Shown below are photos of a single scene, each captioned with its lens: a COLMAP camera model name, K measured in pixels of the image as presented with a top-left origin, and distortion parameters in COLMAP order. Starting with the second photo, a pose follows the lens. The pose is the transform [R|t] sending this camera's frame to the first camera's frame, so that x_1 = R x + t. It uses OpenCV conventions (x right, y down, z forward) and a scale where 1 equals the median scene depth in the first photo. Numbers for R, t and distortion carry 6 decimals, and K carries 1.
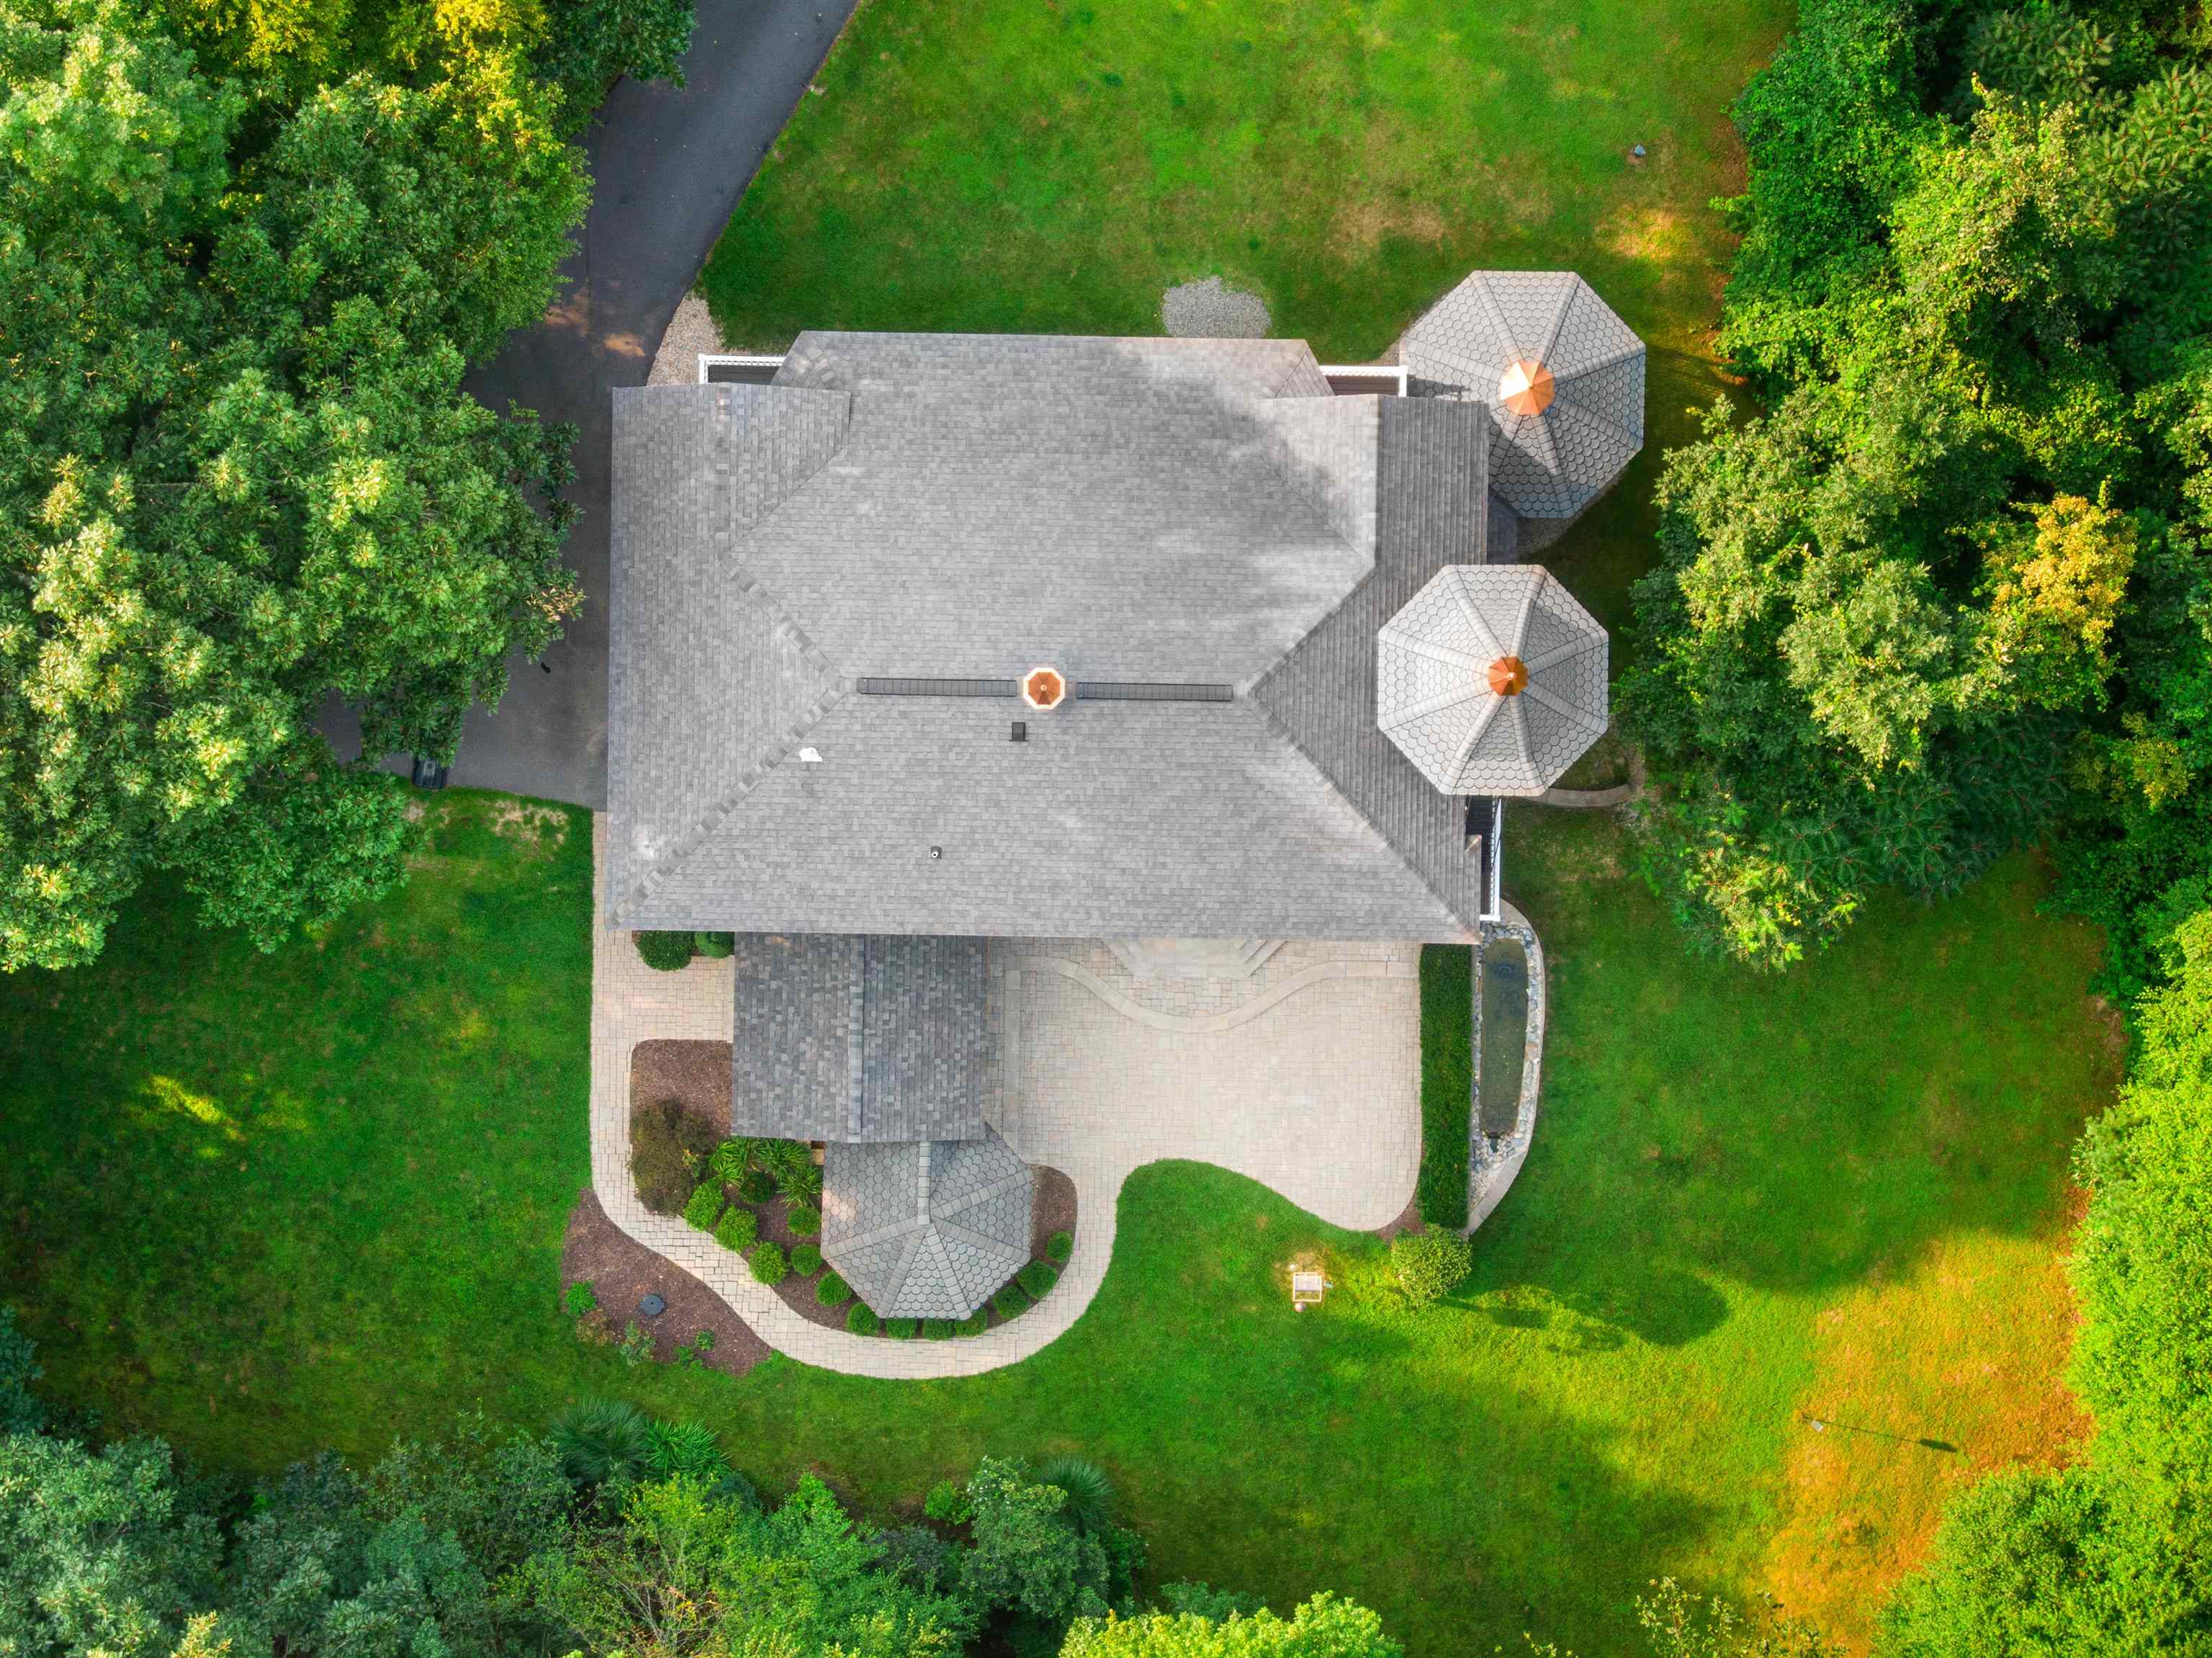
lens RADIAL K [[3158.9, 0, 1106.0], [0, 3158.9, 829.0], [0, 0, 1]] dist [0.002085, 0.012050]
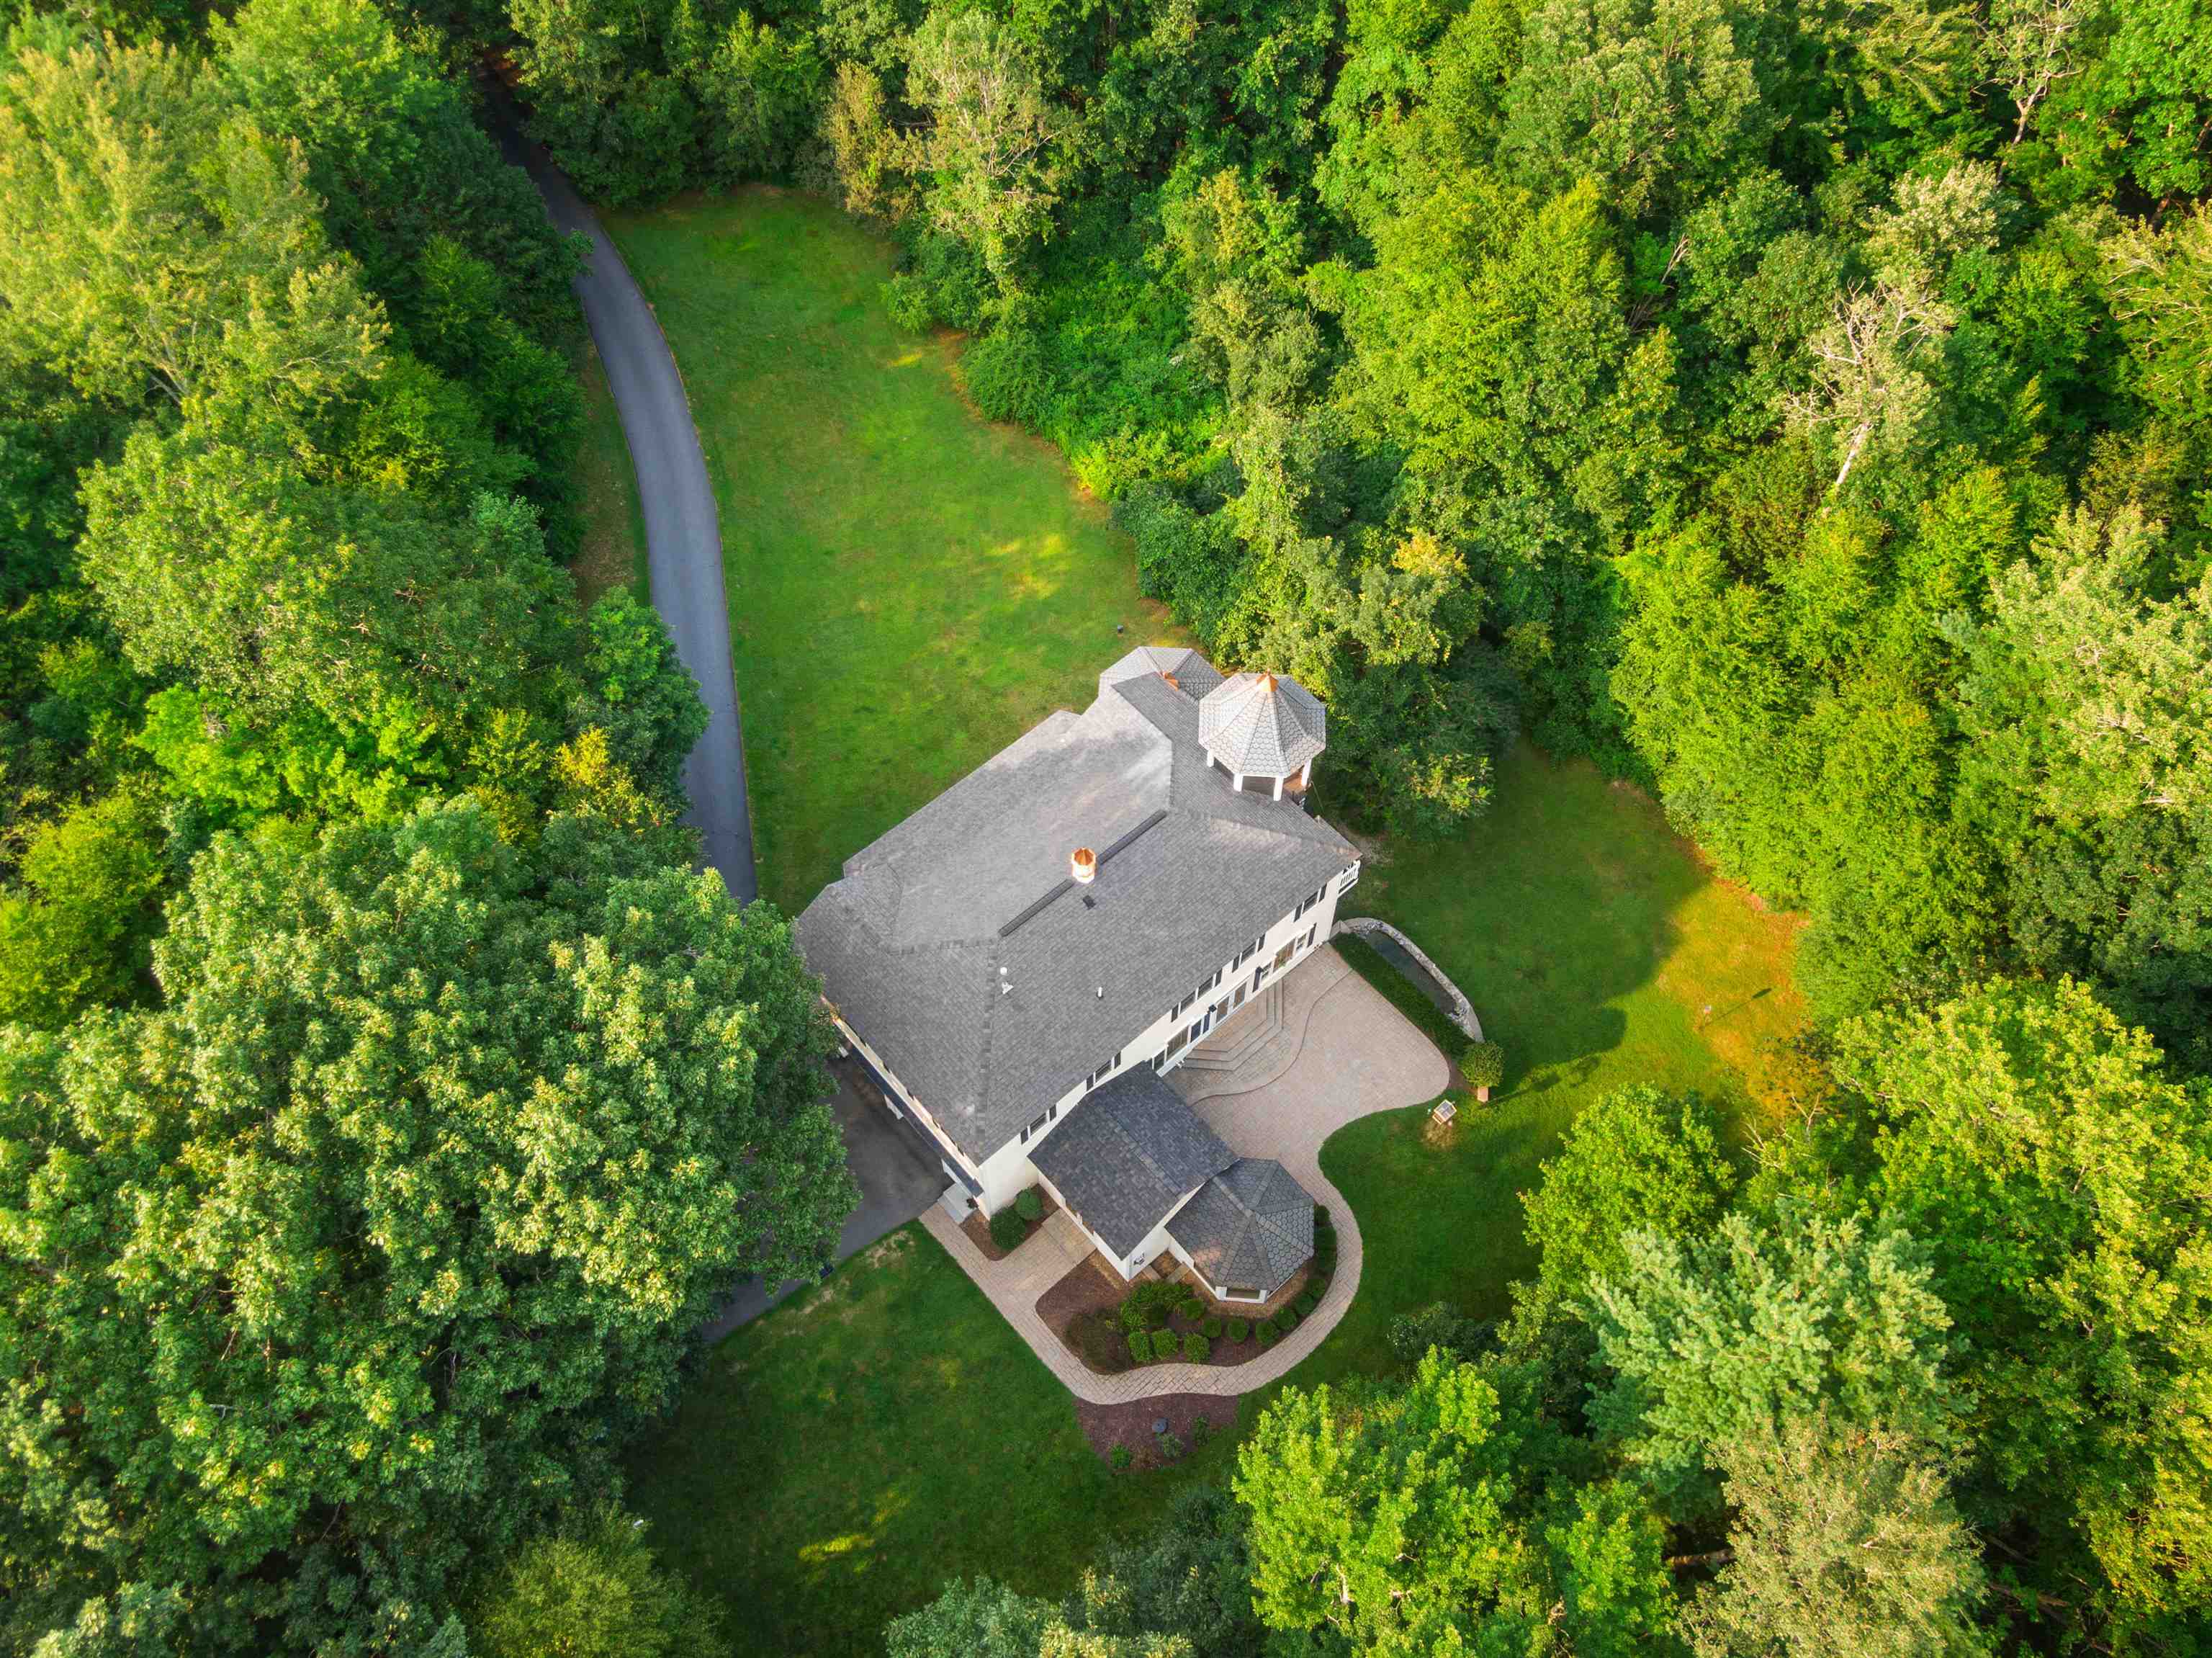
lens RADIAL K [[1816.9, 0, 1106.0], [0, 1816.9, 829.0], [0, 0, 1]] dist [0.013423, 0.007262]
pose [[0.734893, -0.573614, 0.361800, -0.310074], [0.678071, 0.611768, -0.407382, 0.309937], [0.012342, 0.544708, 0.838535, 0.131373]]
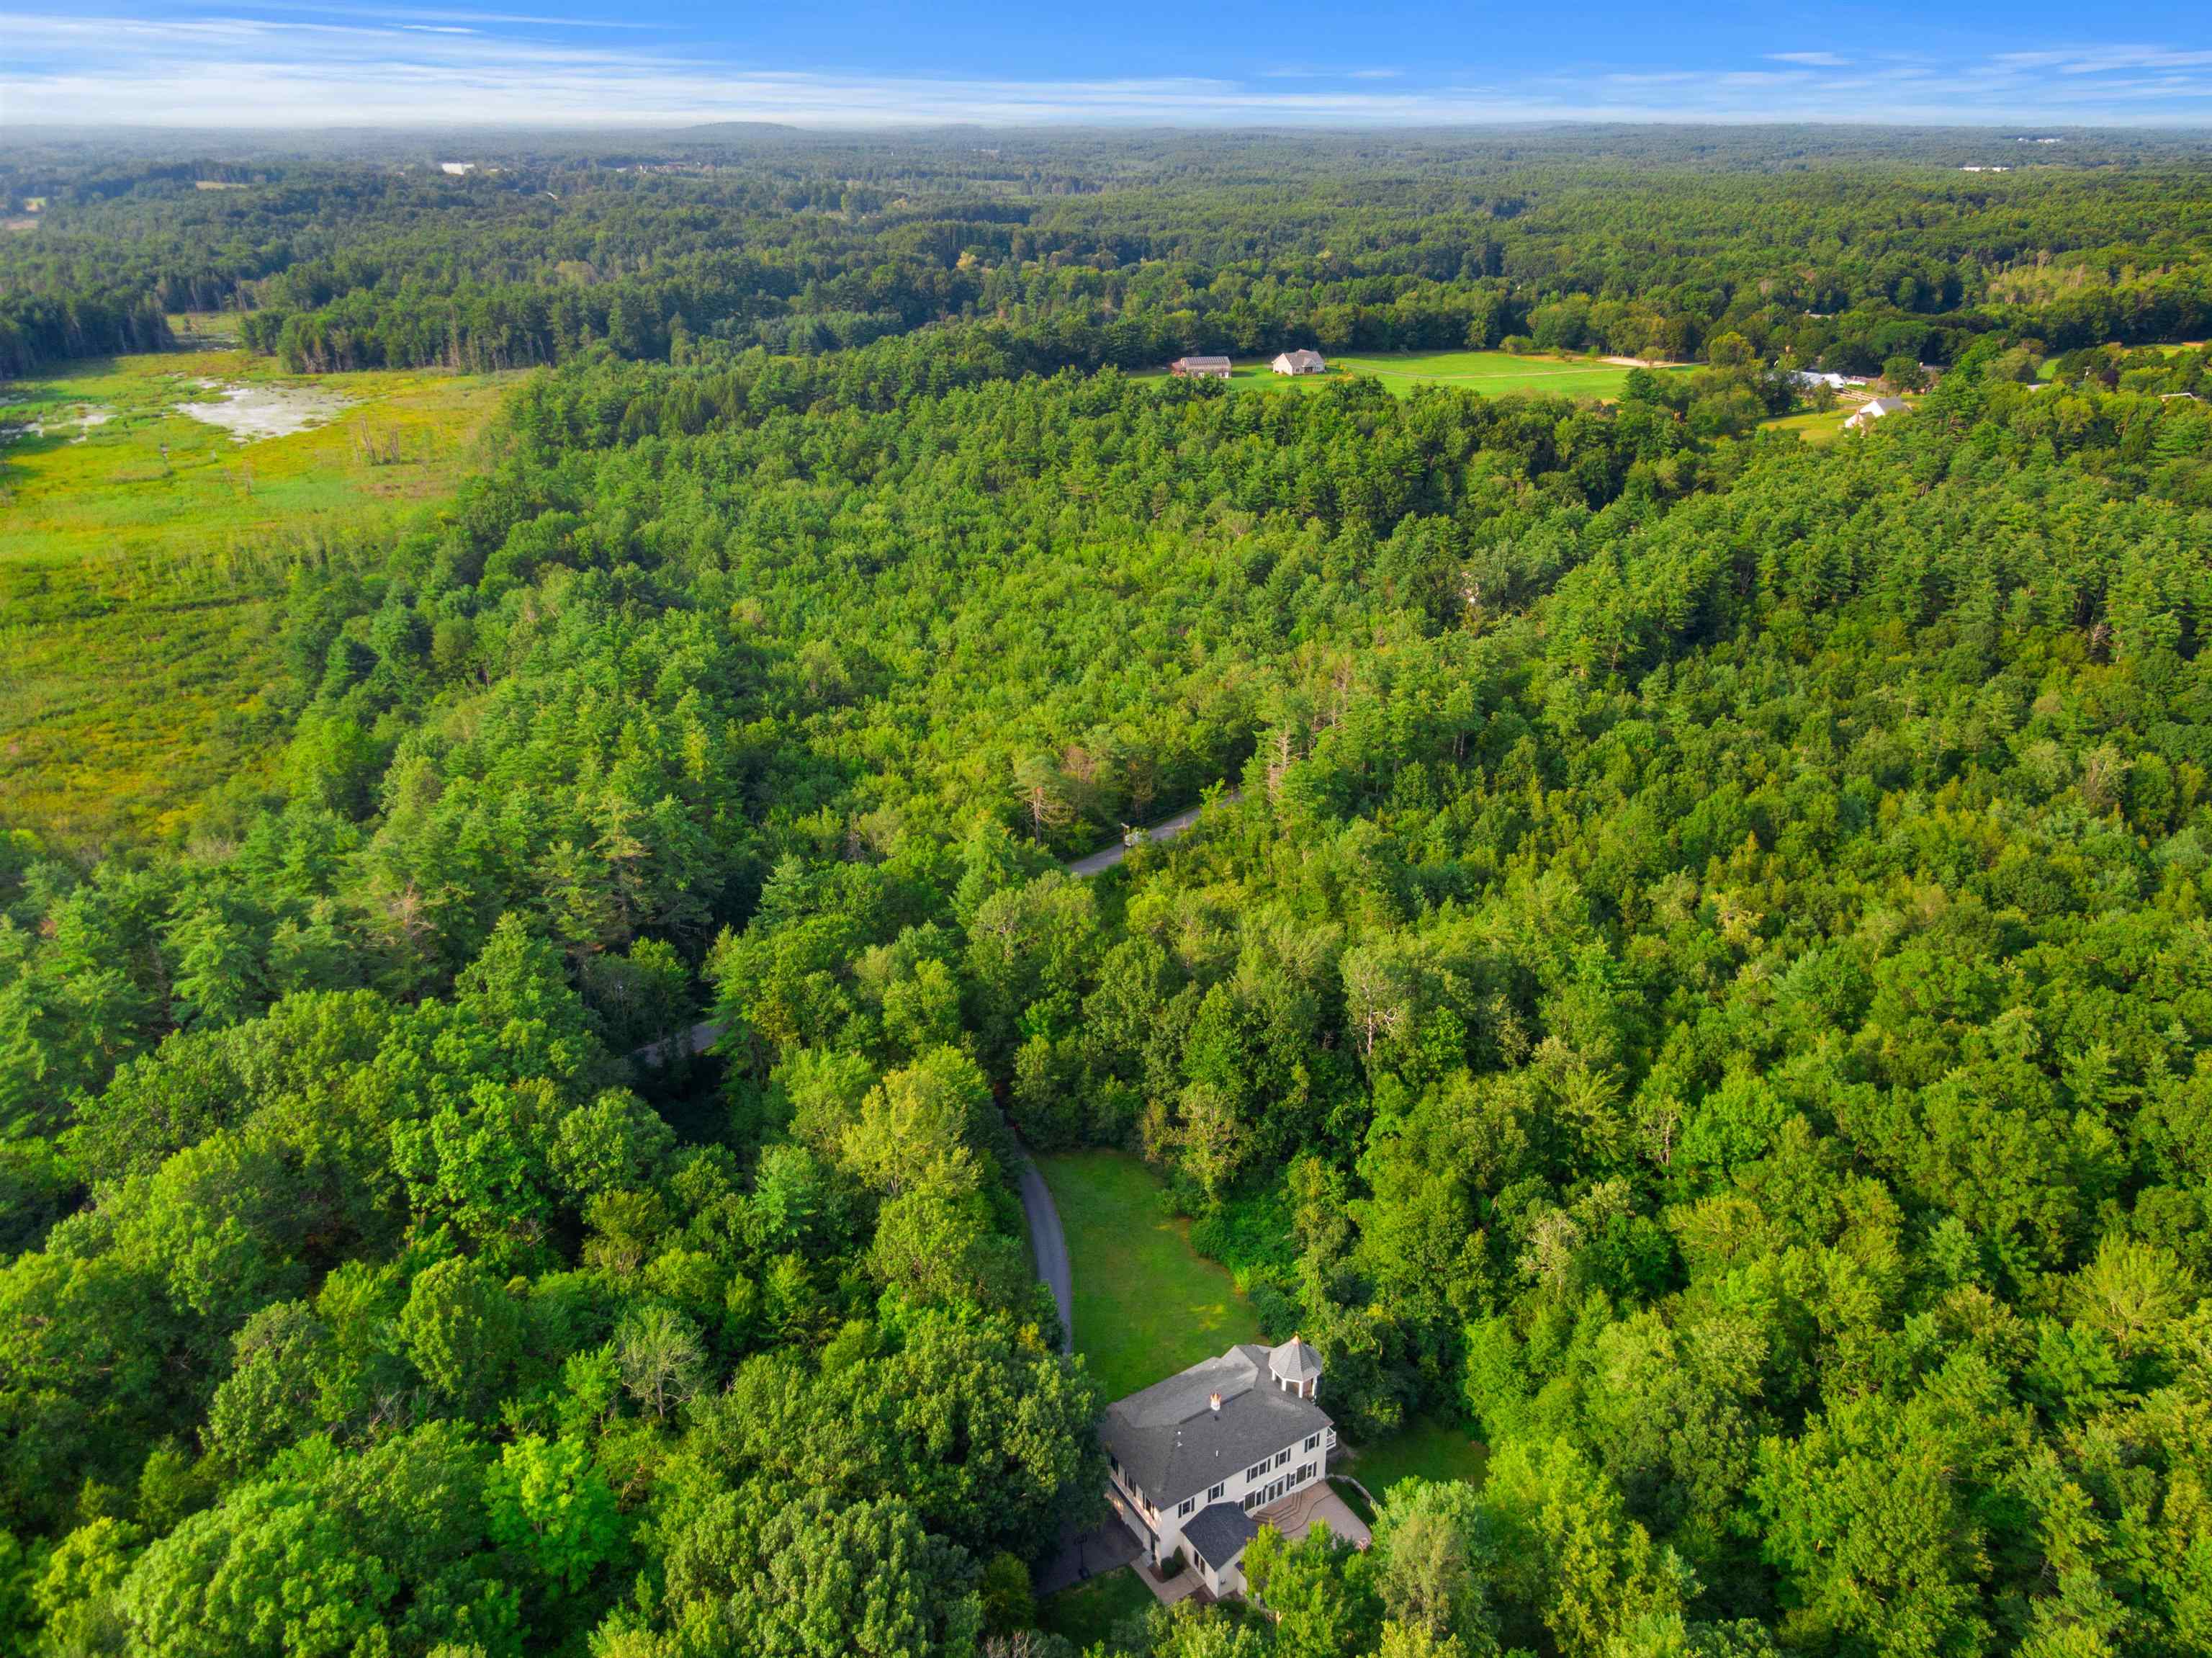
lens RADIAL K [[1589.3, 0, 1106.0], [0, 1589.3, 829.0], [0, 0, 1]] dist [0.031612, 0.000159]
pose [[0.836642, -0.232509, 0.495954, -0.900563], [0.547500, 0.327600, -0.770014, 1.118478], [0.016560, 0.915761, 0.401383, -0.513240]]
